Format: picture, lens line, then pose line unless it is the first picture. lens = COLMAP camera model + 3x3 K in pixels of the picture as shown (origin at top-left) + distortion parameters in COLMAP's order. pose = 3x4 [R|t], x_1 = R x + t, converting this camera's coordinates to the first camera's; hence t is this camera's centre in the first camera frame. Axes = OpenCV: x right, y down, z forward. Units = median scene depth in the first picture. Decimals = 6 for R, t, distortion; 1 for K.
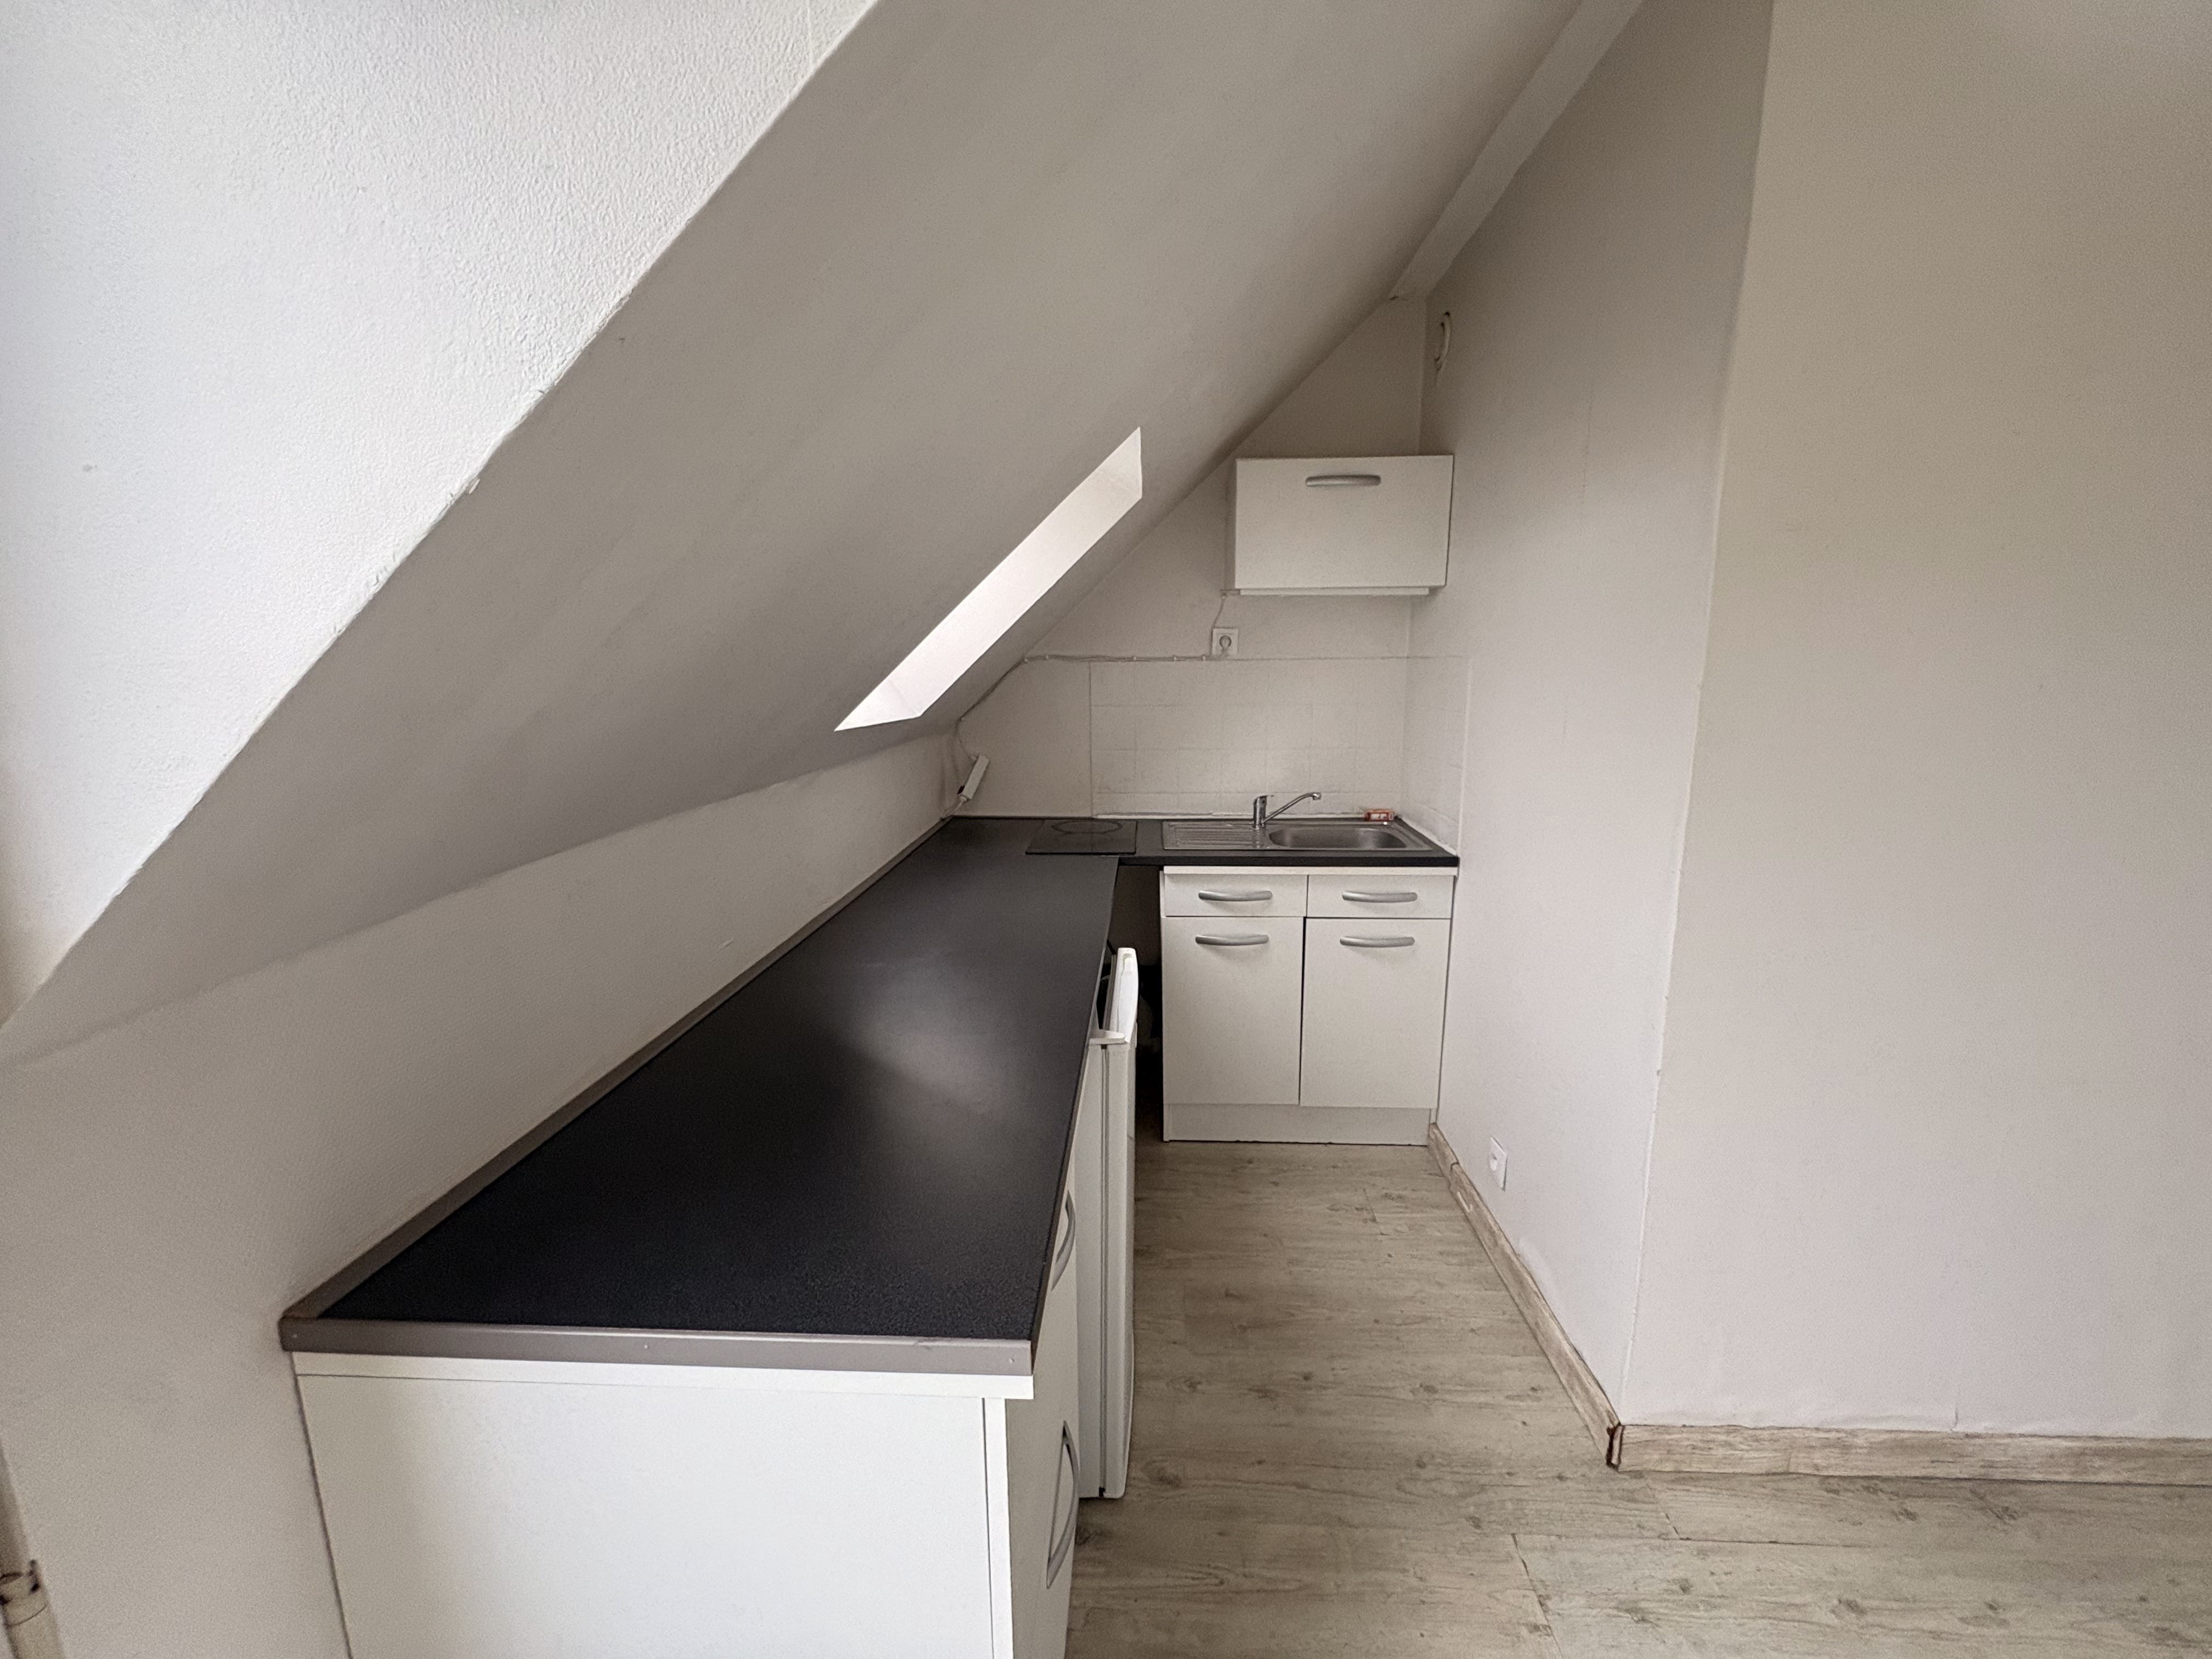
lens RADIAL K [[865.4, 0, 1106.0], [0, 865.4, 829.5], [0, 0, 1]] dist [-0.002089, 0.000002]
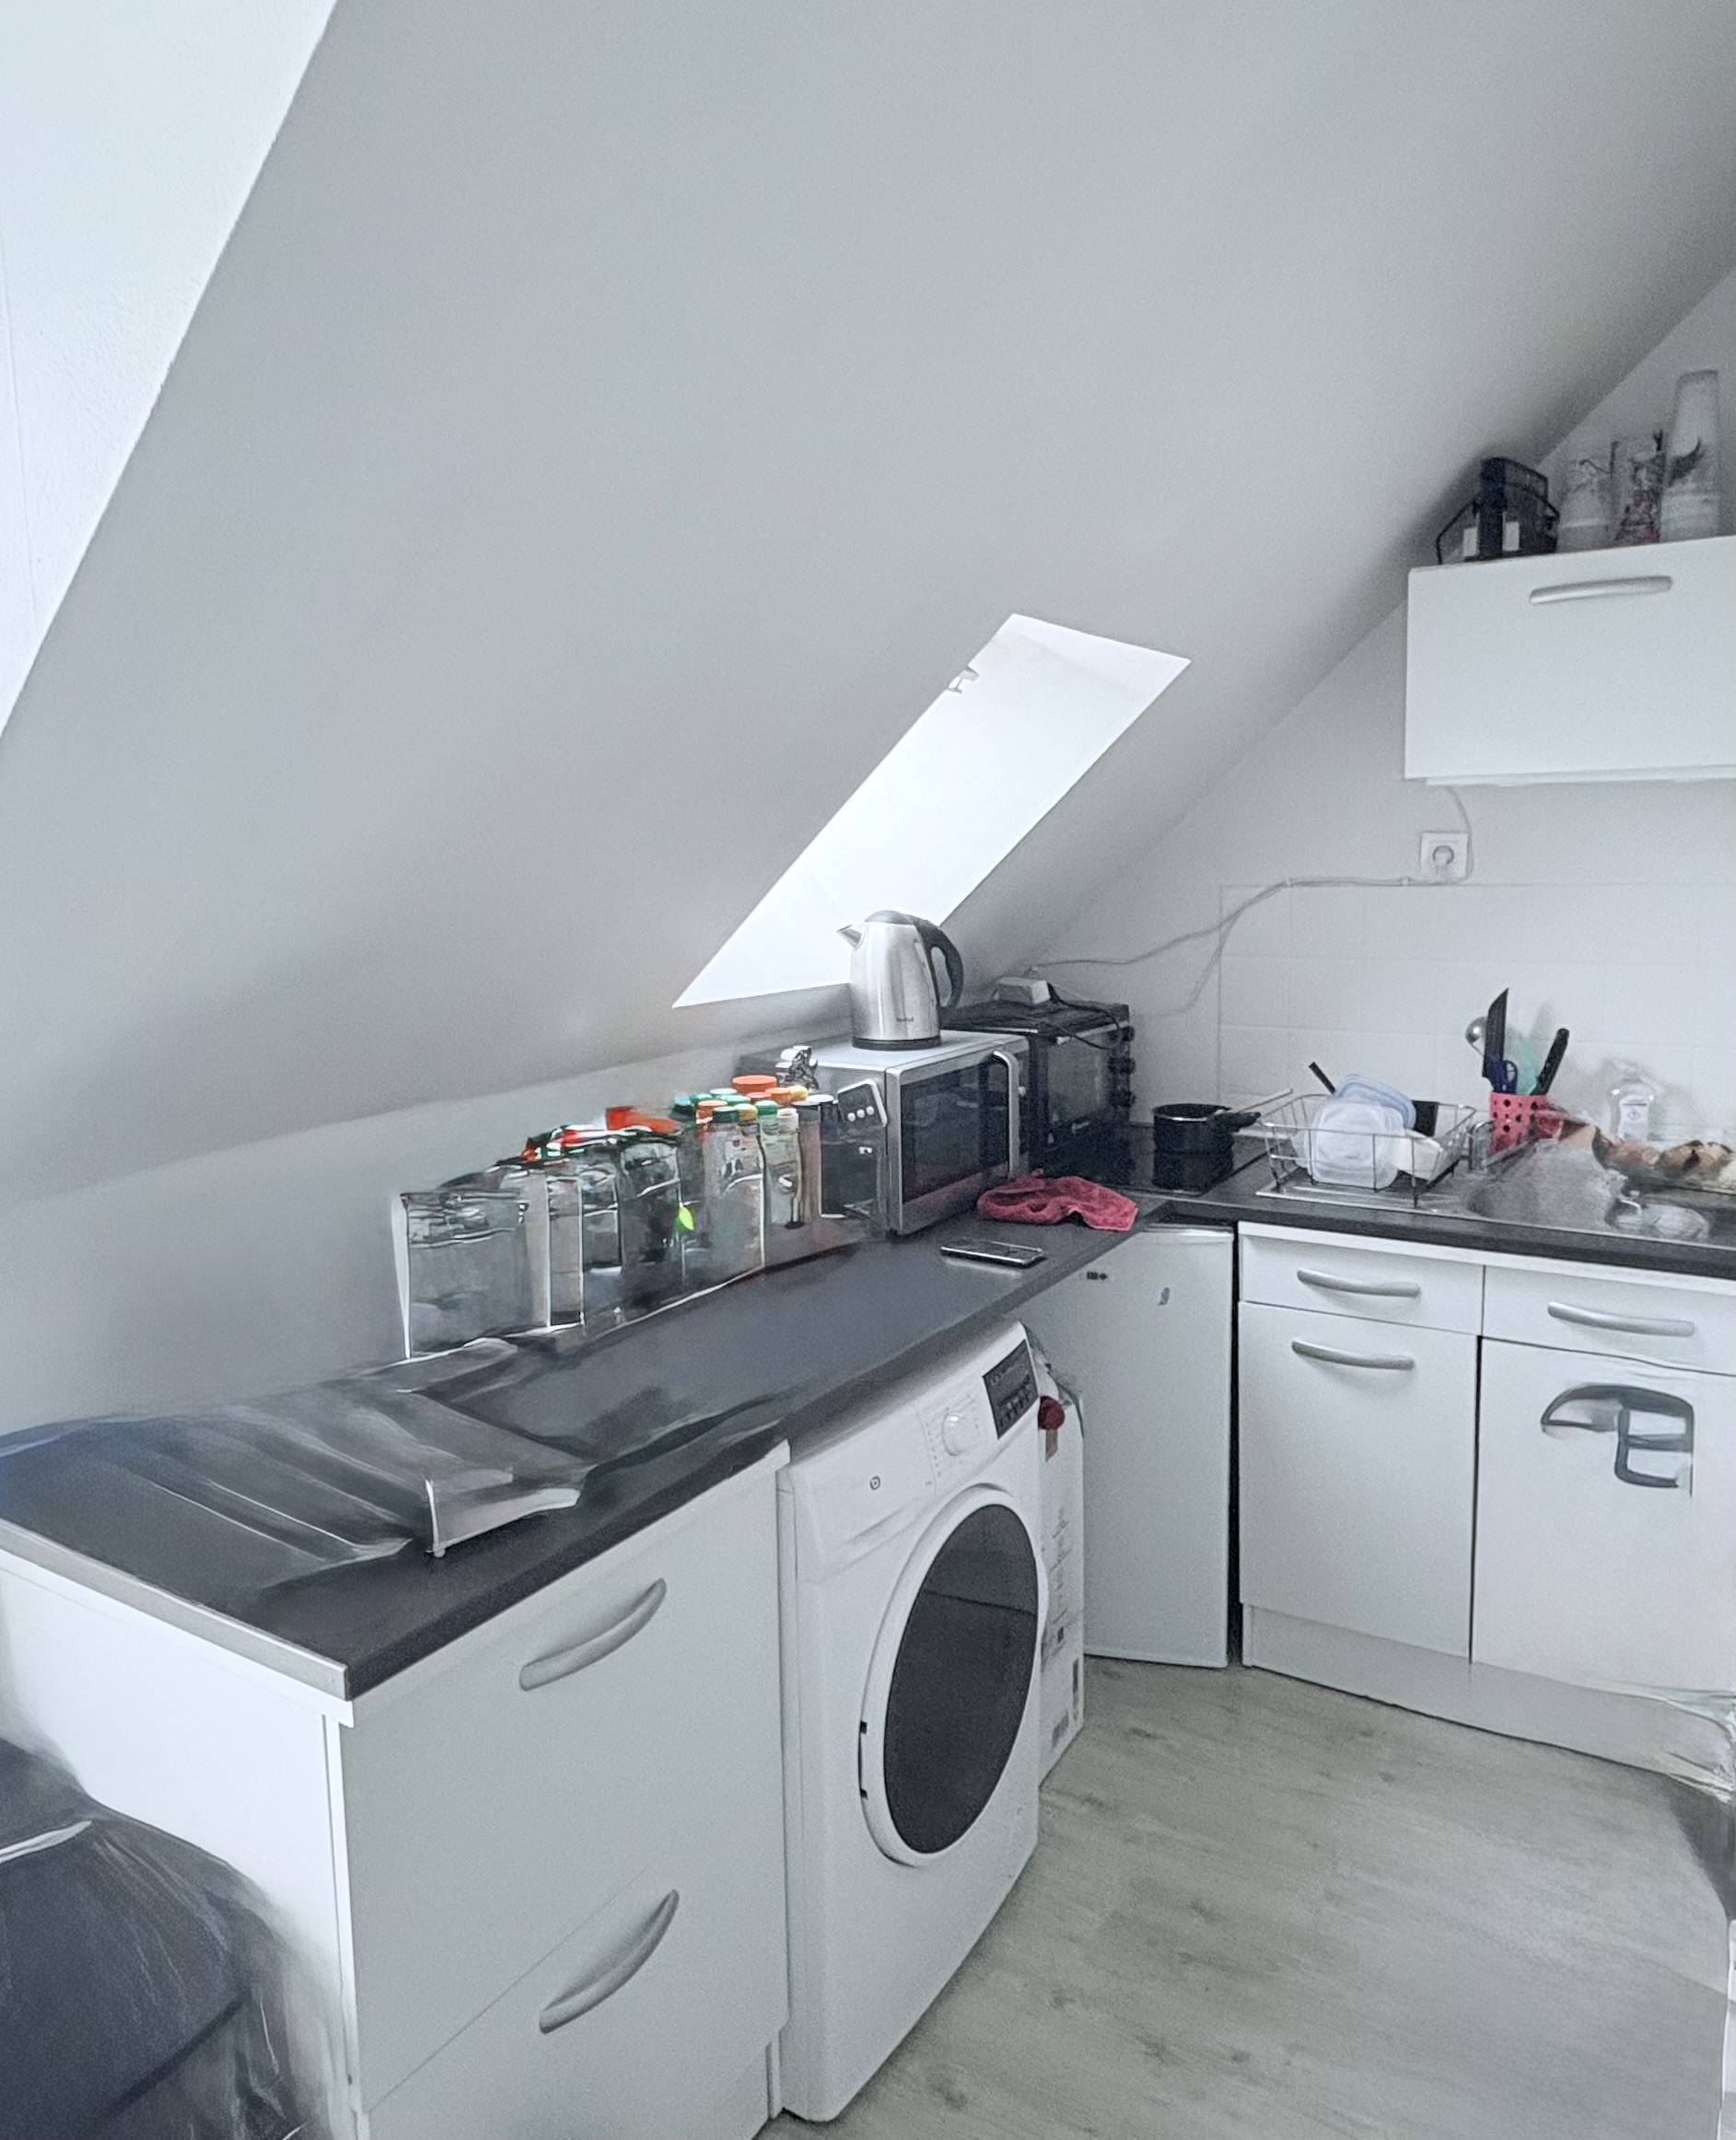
lens RADIAL K [[1460.8, 0, 868.0], [0, 1460.8, 1070.0], [0, 0, 1]] dist [0.008503, 0.002721]
pose [[0.872474, 0.061365, -0.484792, 0.430411], [-0.074299, 0.997208, -0.007487, -0.050542], [0.482979, 0.042552, 0.874597, -0.087067]]
